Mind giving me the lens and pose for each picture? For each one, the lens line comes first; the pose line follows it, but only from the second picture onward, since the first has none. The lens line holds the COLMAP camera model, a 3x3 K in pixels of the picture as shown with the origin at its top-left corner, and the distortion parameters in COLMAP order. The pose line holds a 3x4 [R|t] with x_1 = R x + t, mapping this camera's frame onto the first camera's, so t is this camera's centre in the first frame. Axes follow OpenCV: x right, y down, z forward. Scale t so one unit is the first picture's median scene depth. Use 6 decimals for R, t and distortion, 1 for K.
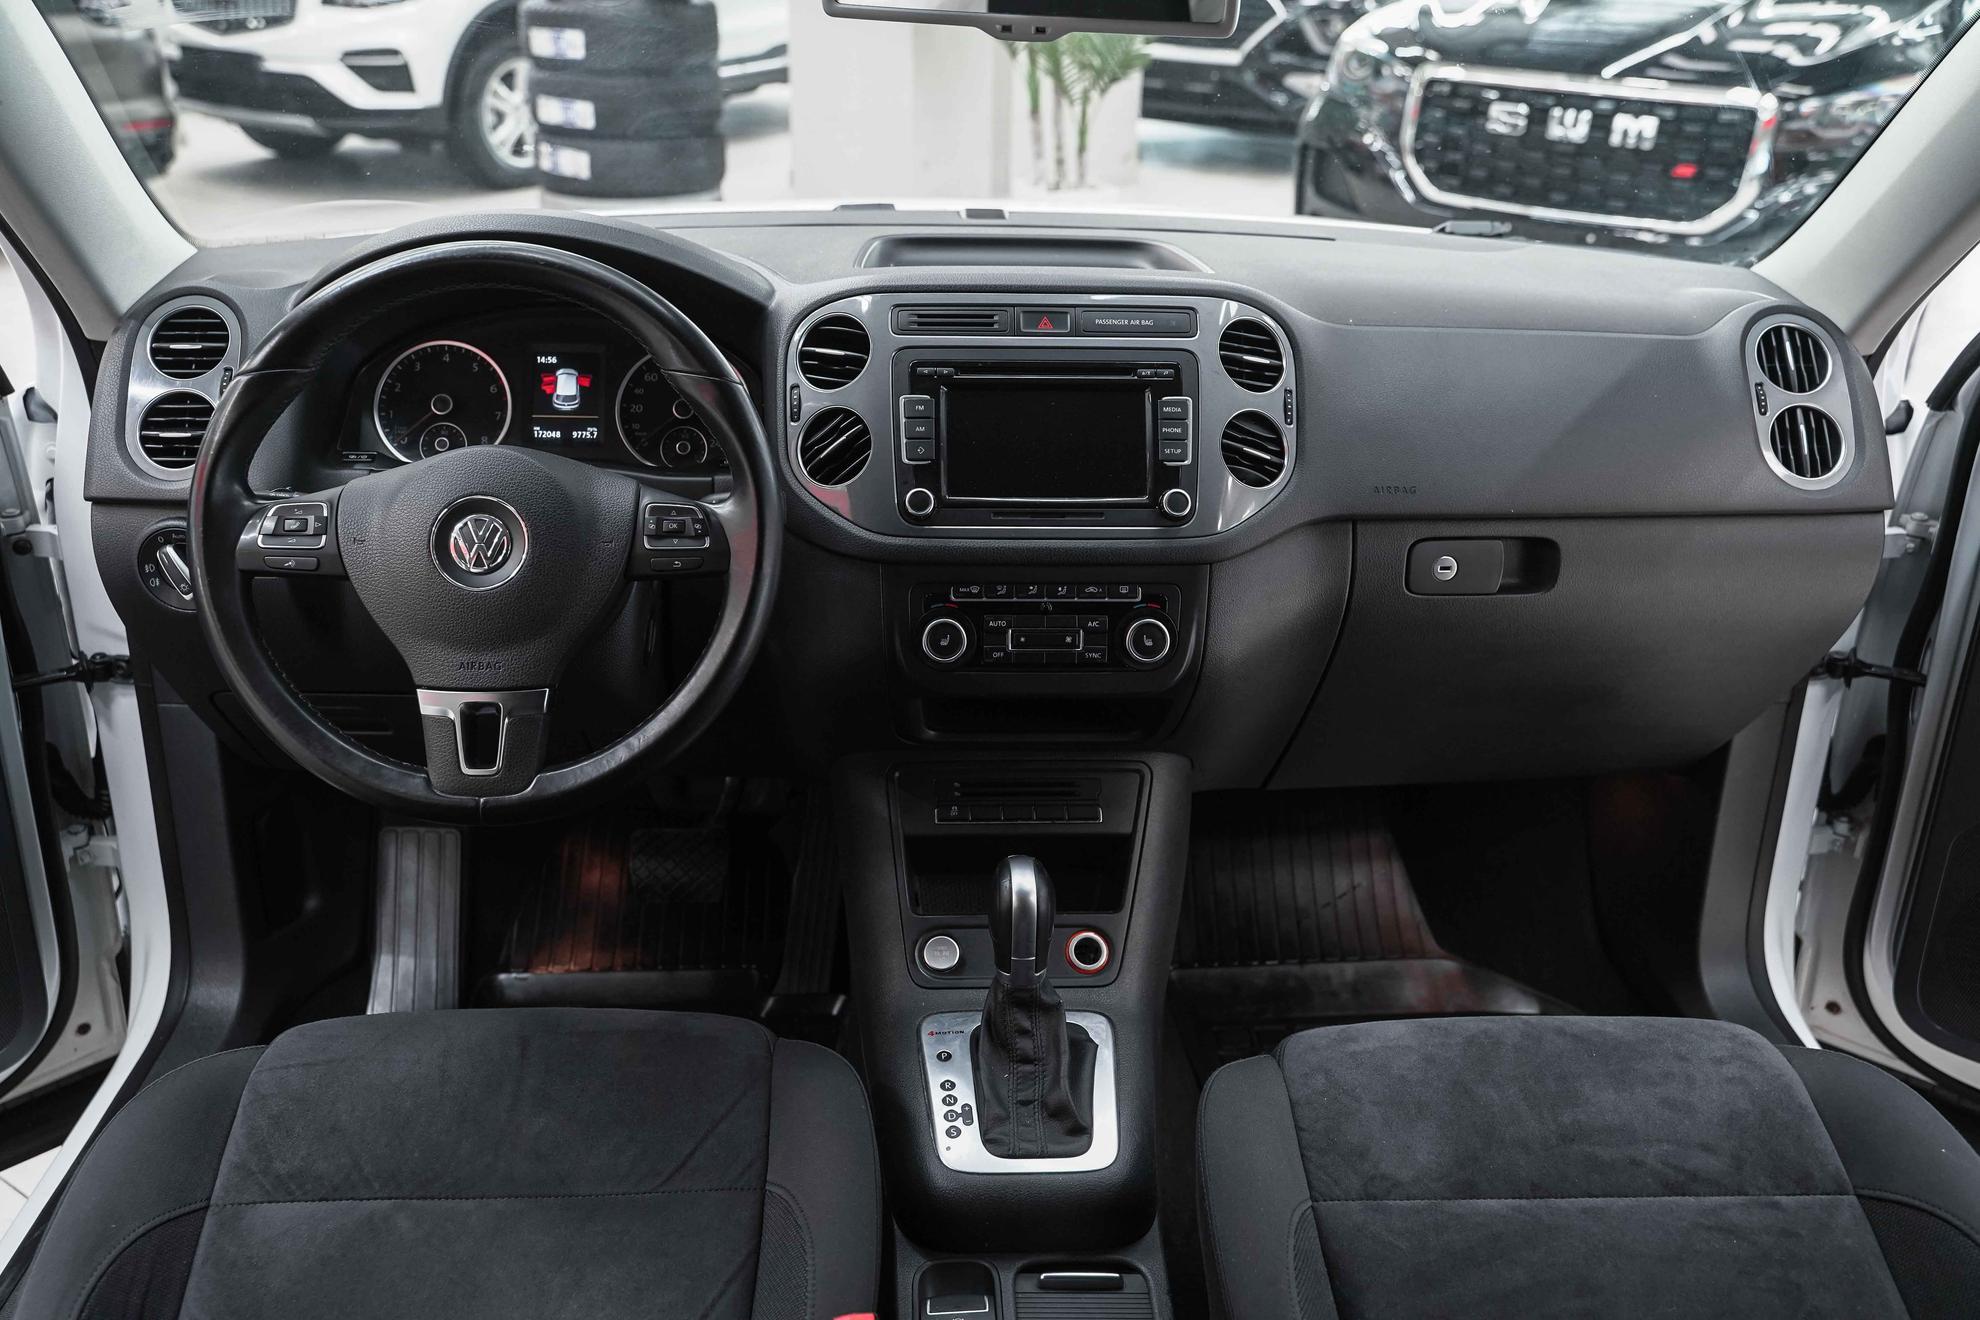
lens RADIAL K [[1609.4, 0, 990.0], [0, 1609.4, 660.0], [0, 0, 1]] dist [-0.011898, -0.008657]
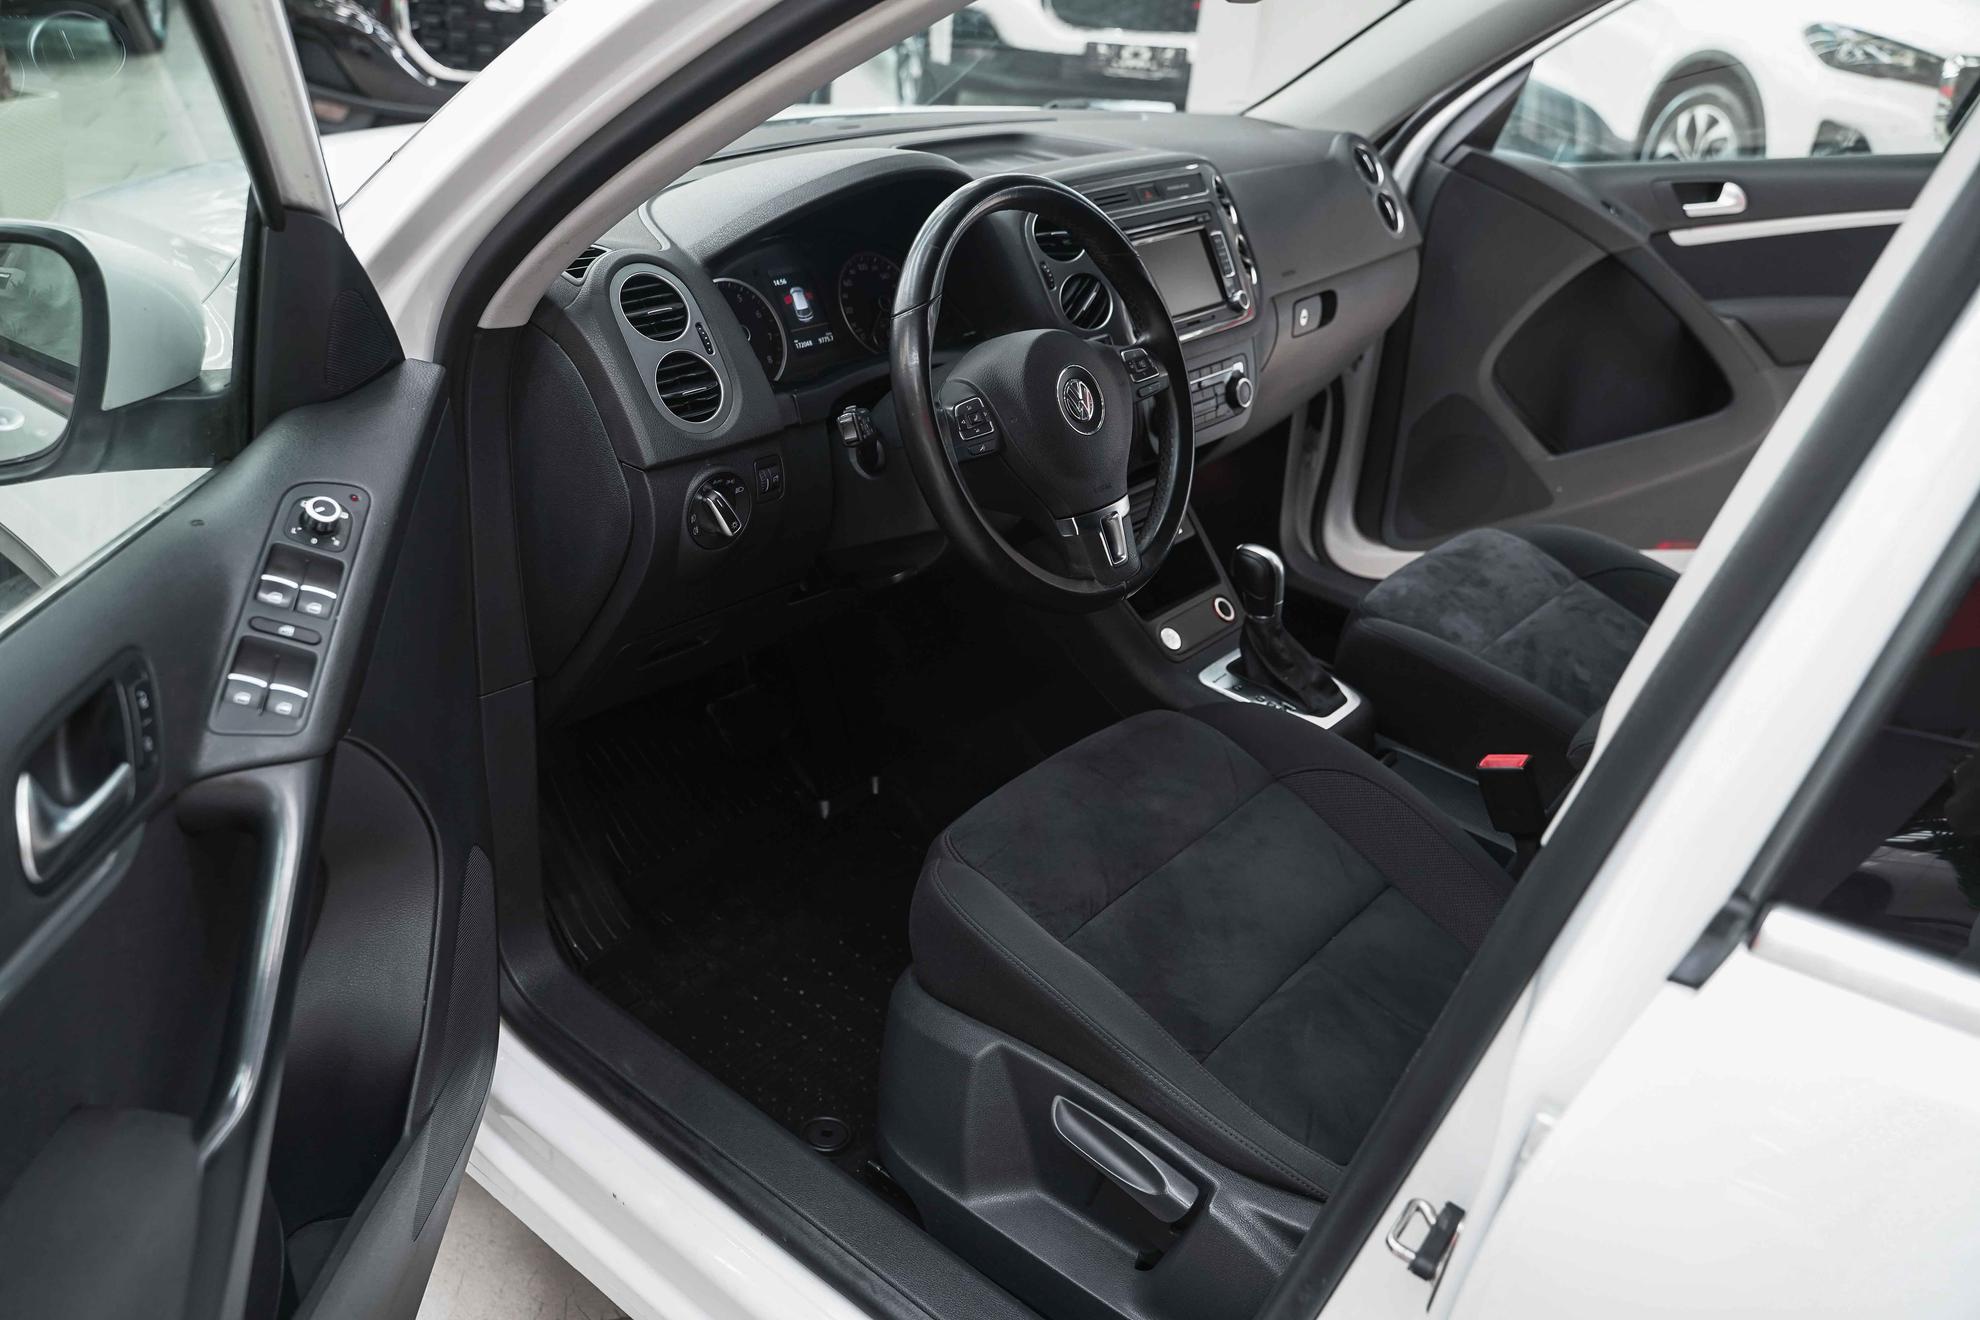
lens RADIAL K [[1609.4, 0, 990.0], [0, 1609.4, 660.0], [0, 0, 1]] dist [-0.011898, -0.008657]
pose [[0.666500, -0.313848, 0.676223, -1.168431], [0.253507, 0.948426, 0.190322, -0.122959], [-0.701079, 0.044577, 0.711689, 0.084151]]
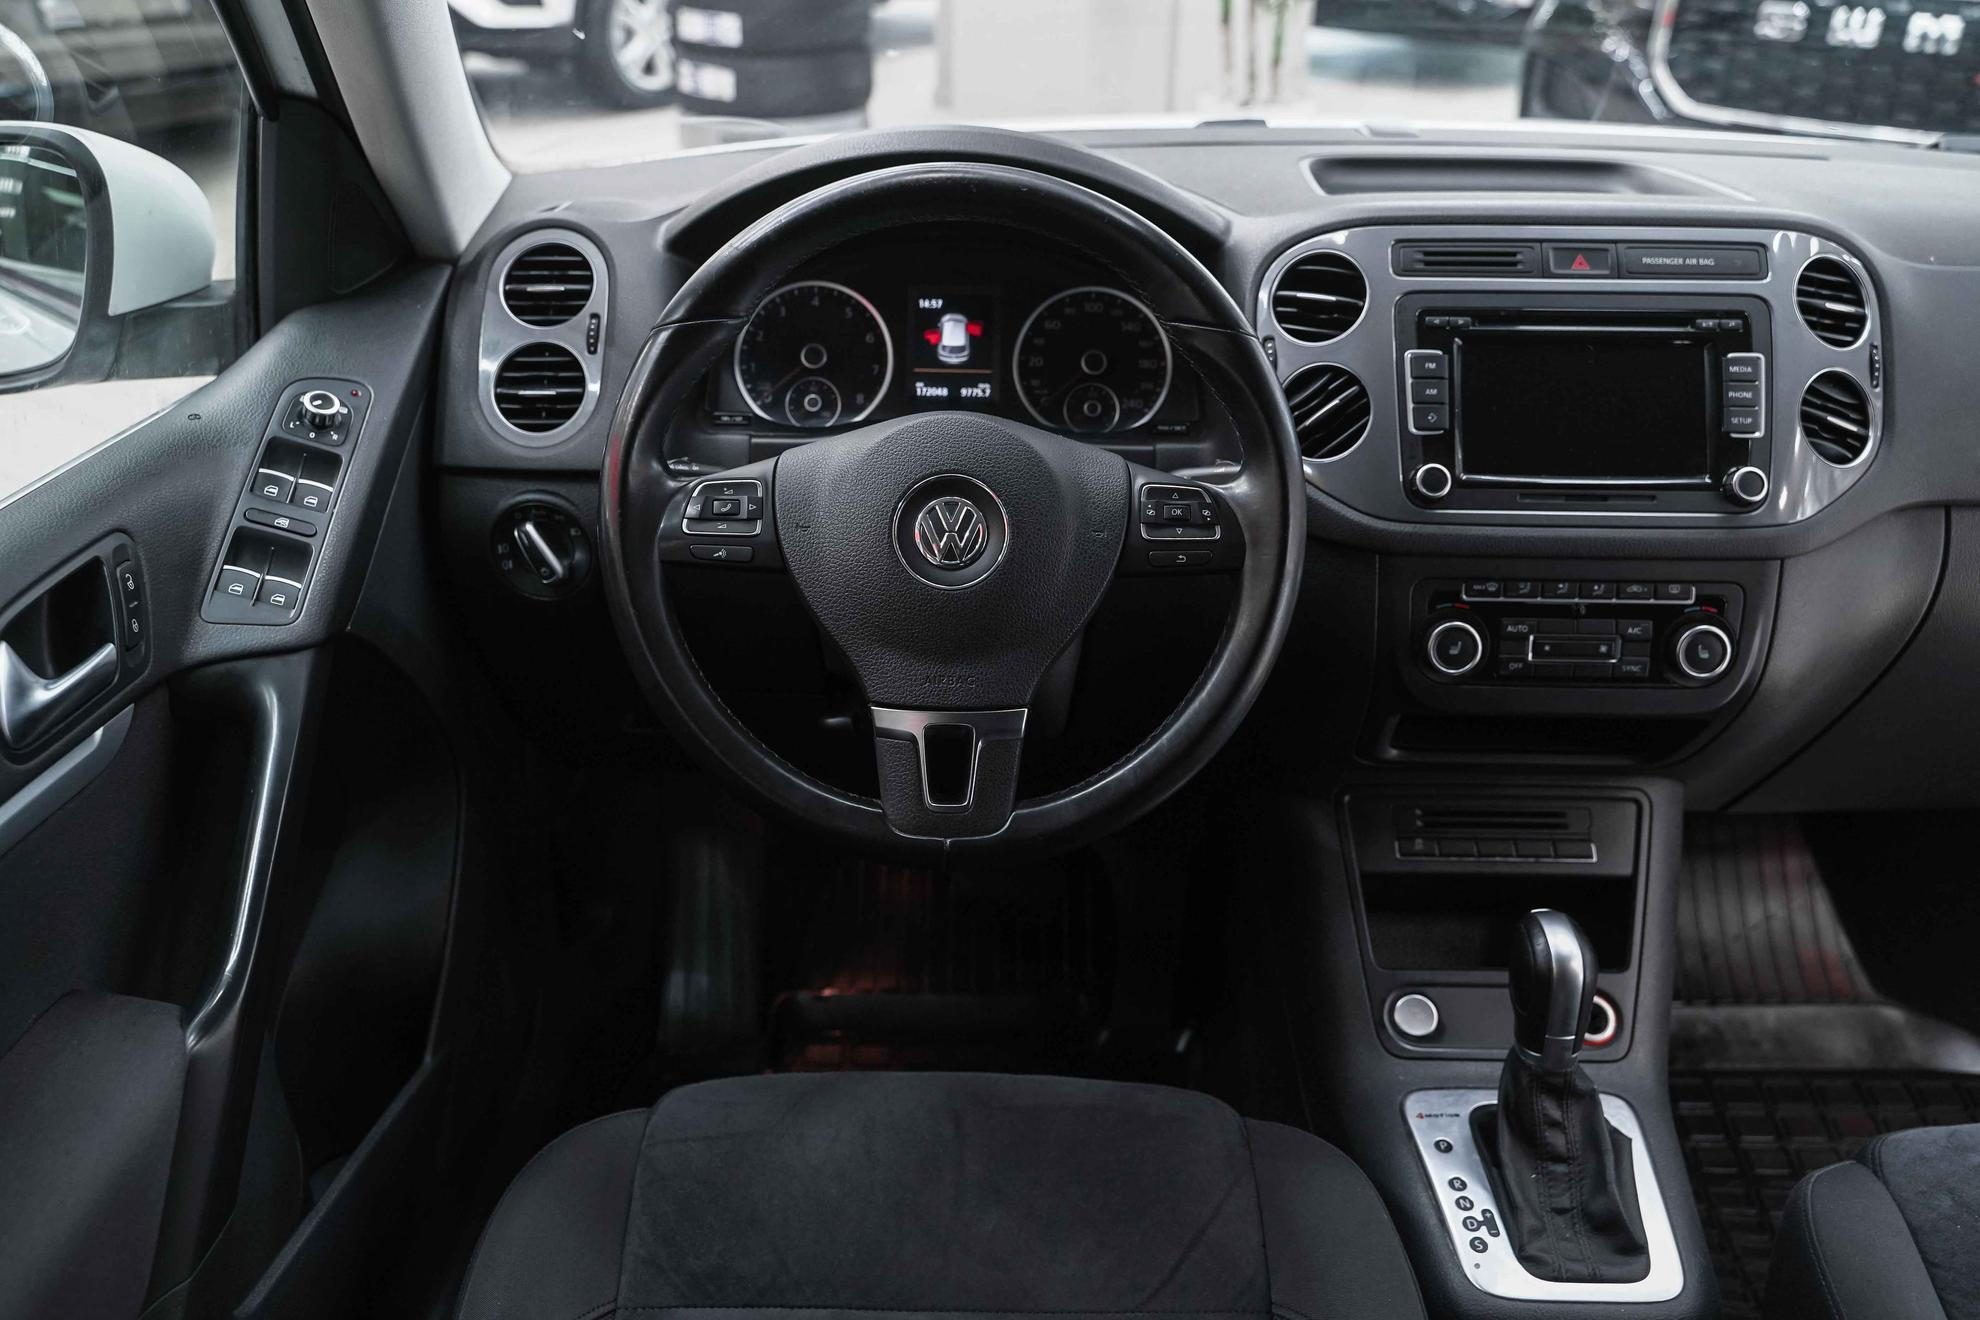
lens RADIAL K [[1676.7, 0, 957.3], [0, 1676.7, 655.9], [0, 0, 1]] dist [-0.013942, 0.012537]
pose [[0.997305, 0.015783, -0.071644, -0.217225], [-0.013592, 0.999428, 0.030974, -0.030830], [0.072092, -0.029916, 0.996949, 0.120278]]
